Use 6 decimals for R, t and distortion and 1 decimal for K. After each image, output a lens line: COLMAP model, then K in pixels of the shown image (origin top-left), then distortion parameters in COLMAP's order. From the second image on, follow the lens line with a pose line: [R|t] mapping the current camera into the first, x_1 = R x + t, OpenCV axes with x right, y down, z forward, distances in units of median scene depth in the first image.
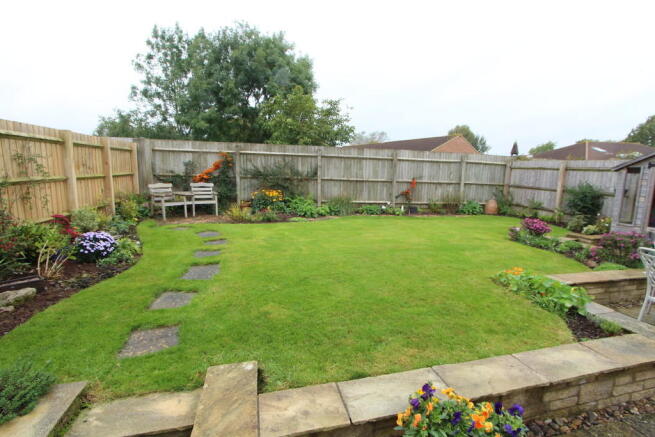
lens RADIAL K [[299.8, 0, 329.3], [0, 299.8, 218.9], [0, 0, 1]] dist [-0.016351, 0.000494]
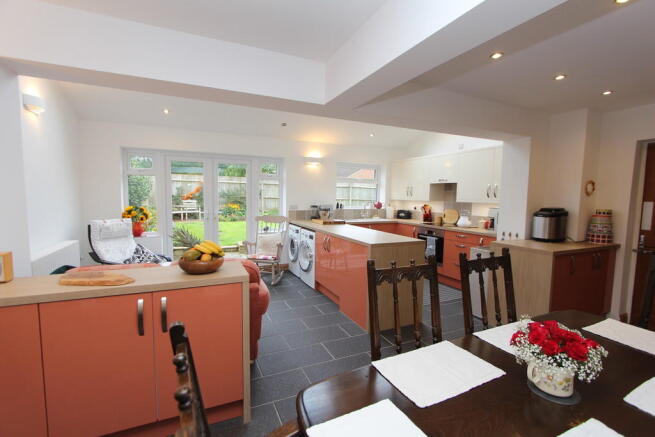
lens RADIAL K [[299.8, 0, 330.8], [0, 299.8, 220.1], [0, 0, 1]] dist [-0.016351, 0.000494]
pose [[0.981615, -0.017019, 0.190112, 0.021474], [0.028341, 0.997972, -0.056994, 0.101478], [-0.188757, 0.061334, 0.980107, -0.723659]]
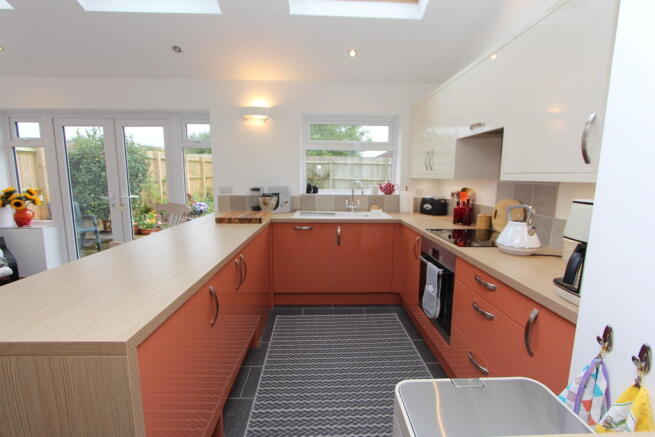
lens RADIAL K [[299.8, 0, 333.1], [0, 299.8, 219.9], [0, 0, 1]] dist [-0.016351, 0.000494]
pose [[0.978796, 0.021231, -0.203732, 0.290037], [-0.022157, 0.999752, -0.002265, 0.072087], [0.203633, 0.006731, 0.979024, -0.443433]]
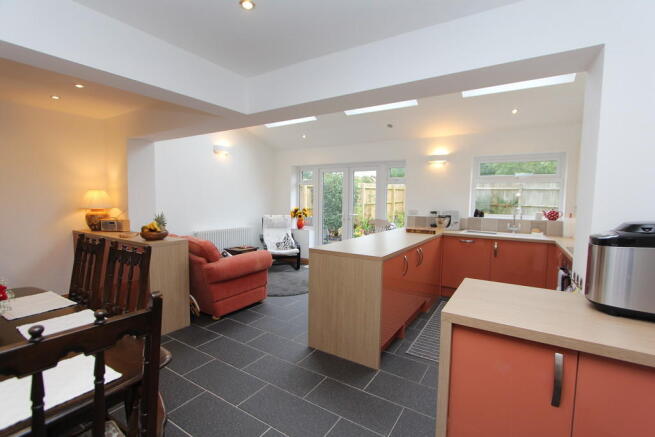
lens RADIAL K [[299.8, 0, 330.8], [0, 299.8, 217.4], [0, 0, 1]] dist [-0.016351, 0.000494]
pose [[0.691228, 0.037781, -0.721648, 0.376614], [-0.109543, 0.992570, -0.052961, 0.092671], [0.714285, 0.115659, 0.690231, -0.595147]]
